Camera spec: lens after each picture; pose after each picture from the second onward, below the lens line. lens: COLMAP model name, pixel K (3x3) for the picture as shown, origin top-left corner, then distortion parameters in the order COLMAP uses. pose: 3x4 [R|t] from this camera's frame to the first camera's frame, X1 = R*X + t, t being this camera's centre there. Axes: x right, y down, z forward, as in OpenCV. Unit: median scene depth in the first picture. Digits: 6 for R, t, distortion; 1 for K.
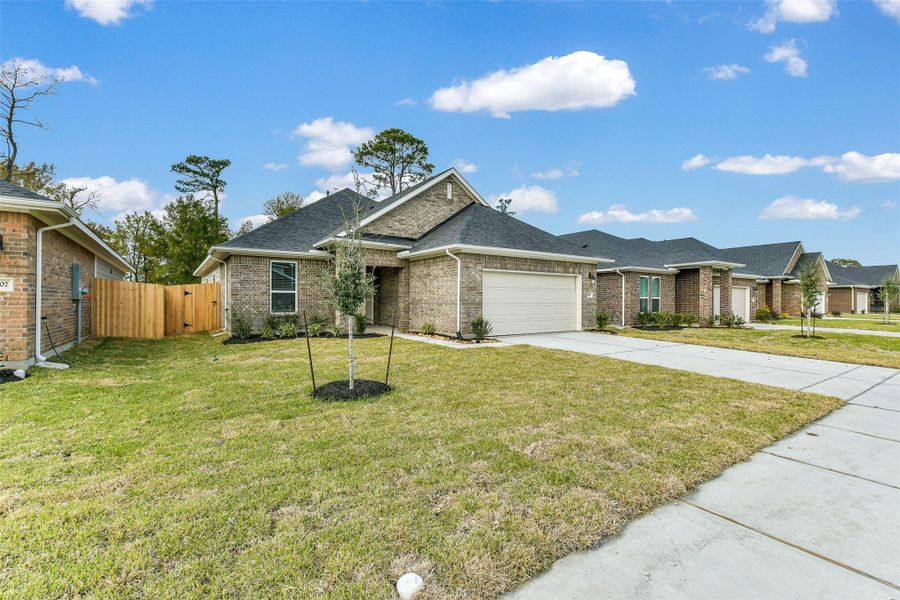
lens RADIAL K [[395.6, 0, 450.0], [0, 395.6, 300.0], [0, 0, 1]] dist [-0.005444, -0.000114]
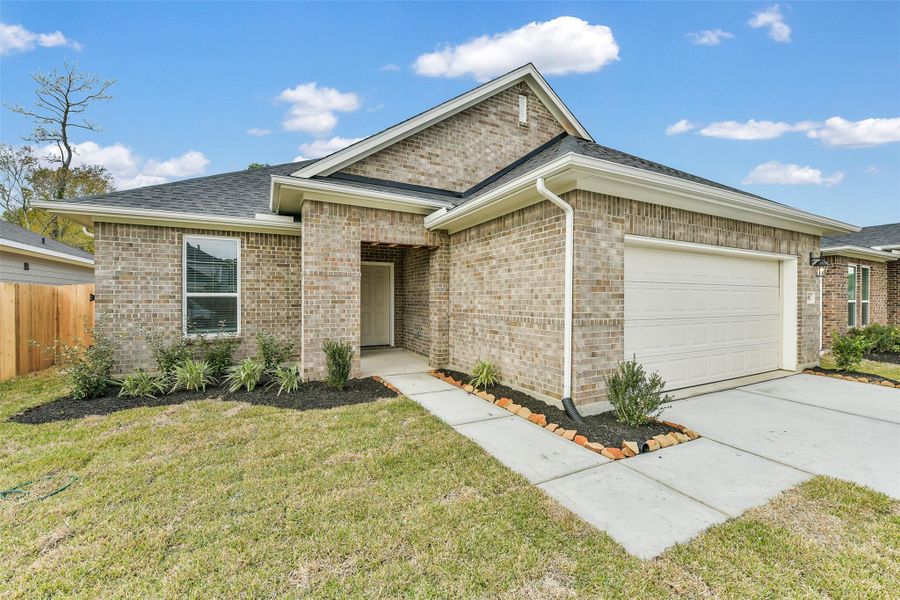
lens RADIAL K [[362.4, 0, 453.0], [0, 362.4, 301.7], [0, 0, 1]] dist [-0.008861, -0.000106]
pose [[0.991587, -0.001836, -0.129427, -0.035693], [0.002469, 0.999986, 0.004731, -0.012150], [0.129416, -0.005011, 0.991578, 0.526198]]
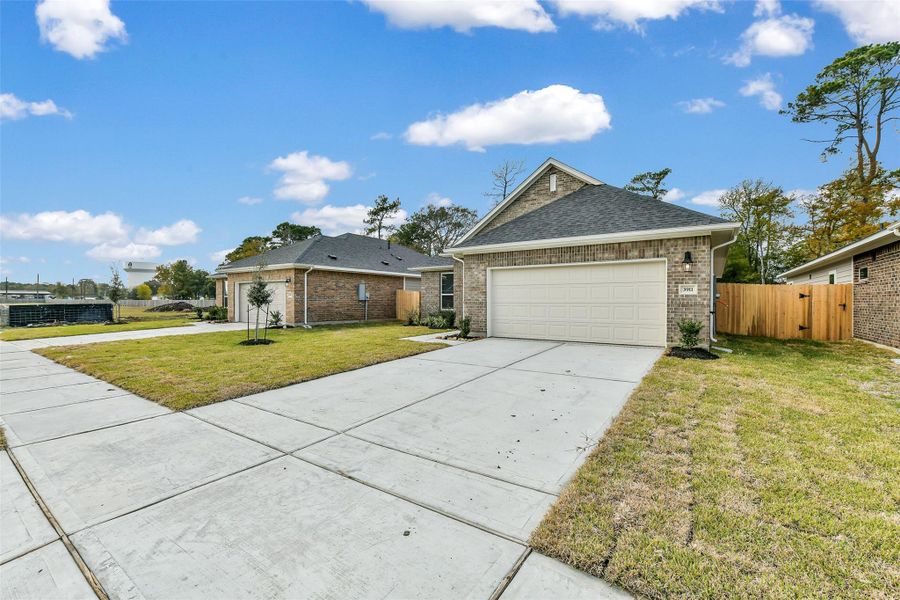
lens RADIAL K [[382.5, 0, 461.1], [0, 382.5, 302.3], [0, 0, 1]] dist [-0.010066, -0.000211]
pose [[0.377938, -0.000346, -0.925831, 0.807613], [0.001501, 0.999999, 0.000239, 0.006013], [0.925830, -0.001479, 0.377938, 0.493280]]
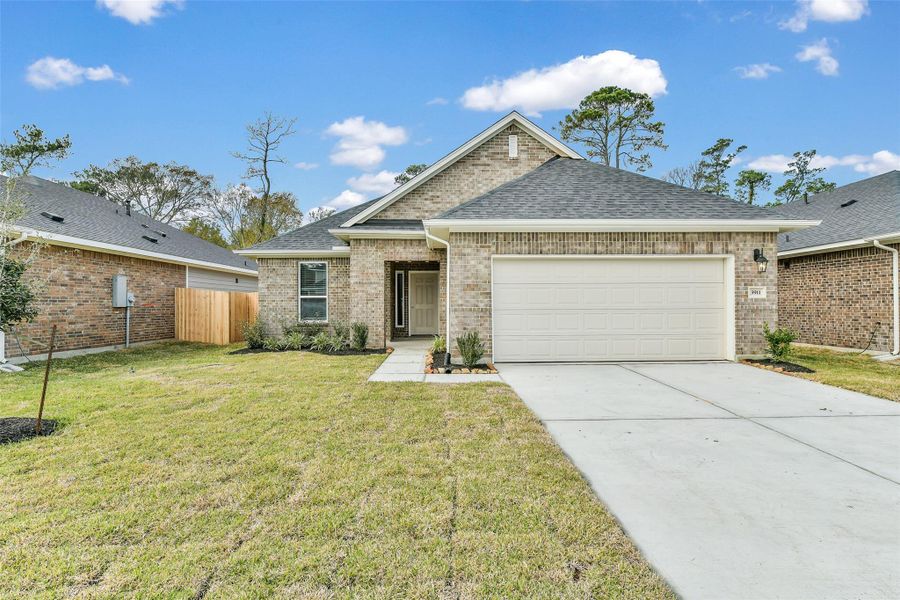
lens RADIAL K [[453.3, 0, 457.0], [0, 453.3, 300.7], [0, 0, 1]] dist [-0.005343, -0.000306]
pose [[0.842616, -0.012439, -0.538372, 0.363053], [0.008268, 0.999914, -0.010163, 0.000597], [0.538452, 0.004113, 0.842646, 0.305504]]
